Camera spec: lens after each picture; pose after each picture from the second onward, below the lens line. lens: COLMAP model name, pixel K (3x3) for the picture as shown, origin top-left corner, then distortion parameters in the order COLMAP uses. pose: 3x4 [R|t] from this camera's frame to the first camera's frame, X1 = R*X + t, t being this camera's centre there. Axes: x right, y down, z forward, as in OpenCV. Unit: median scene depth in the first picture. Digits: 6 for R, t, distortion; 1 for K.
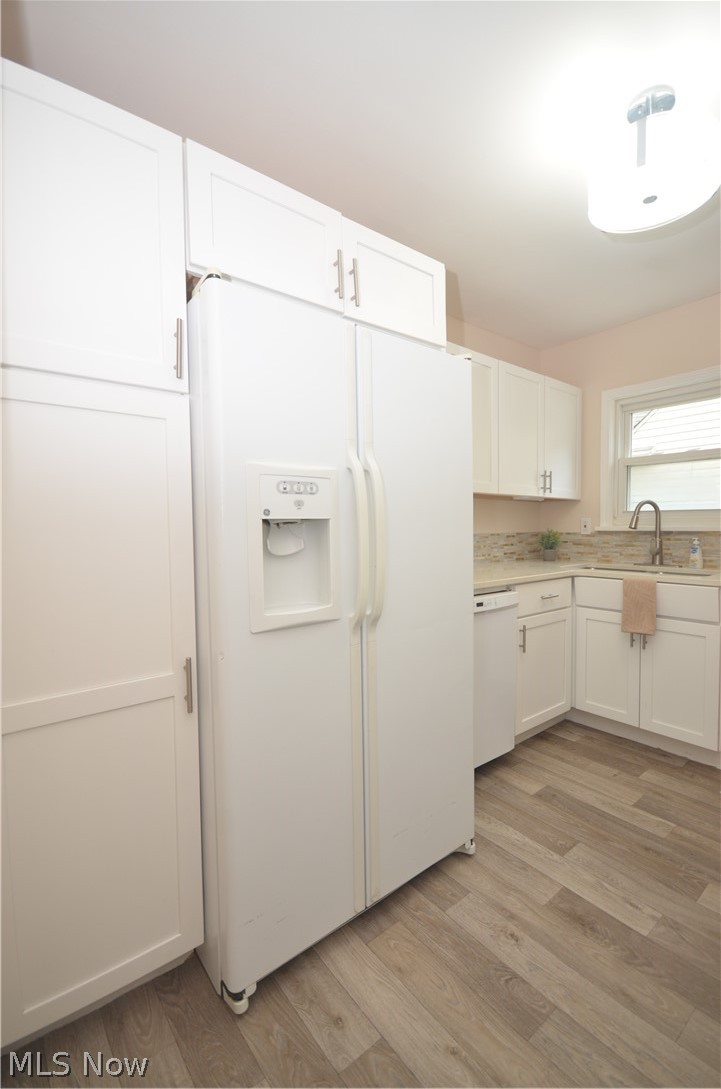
lens RADIAL K [[473.2, 0, 376.3], [0, 473.2, 547.8], [0, 0, 1]] dist [0.002592, -0.009608]
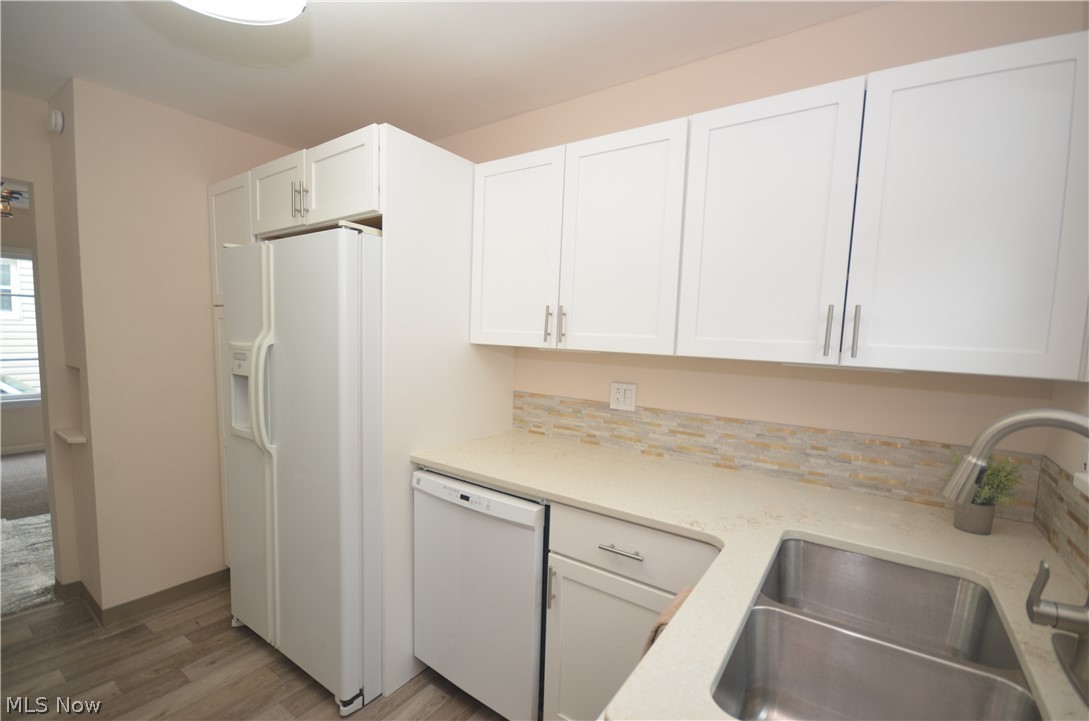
lens RADIAL K [[473.2, 0, 543.4], [0, 473.2, 378.4], [0, 0, 1]] dist [0.002592, -0.009608]
pose [[0.278432, 0.104823, -0.954719, 1.294920], [-0.080651, 0.993068, 0.085512, -0.206886], [0.957064, 0.053189, 0.284956, 1.154290]]
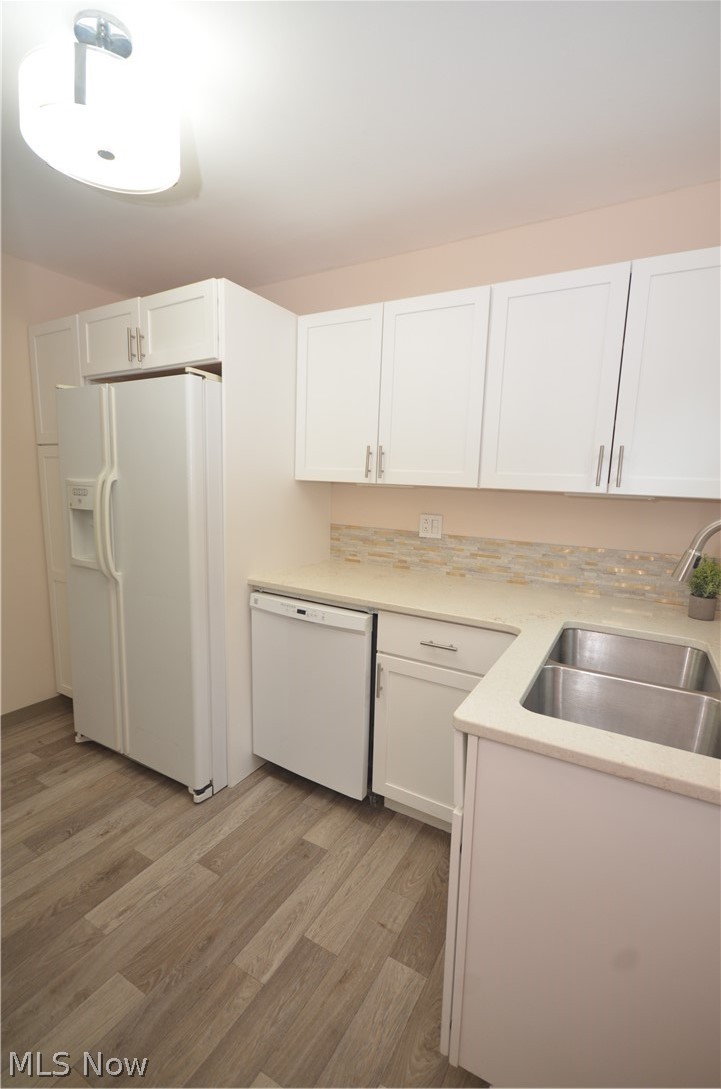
lens RADIAL K [[473.2, 0, 376.3], [0, 473.2, 547.8], [0, 0, 1]] dist [0.002592, -0.009608]
pose [[0.370735, 0.151769, -0.916254, 1.436601], [-0.079689, 0.988117, 0.131429, -0.179877], [0.925313, 0.024290, 0.378424, 1.014693]]
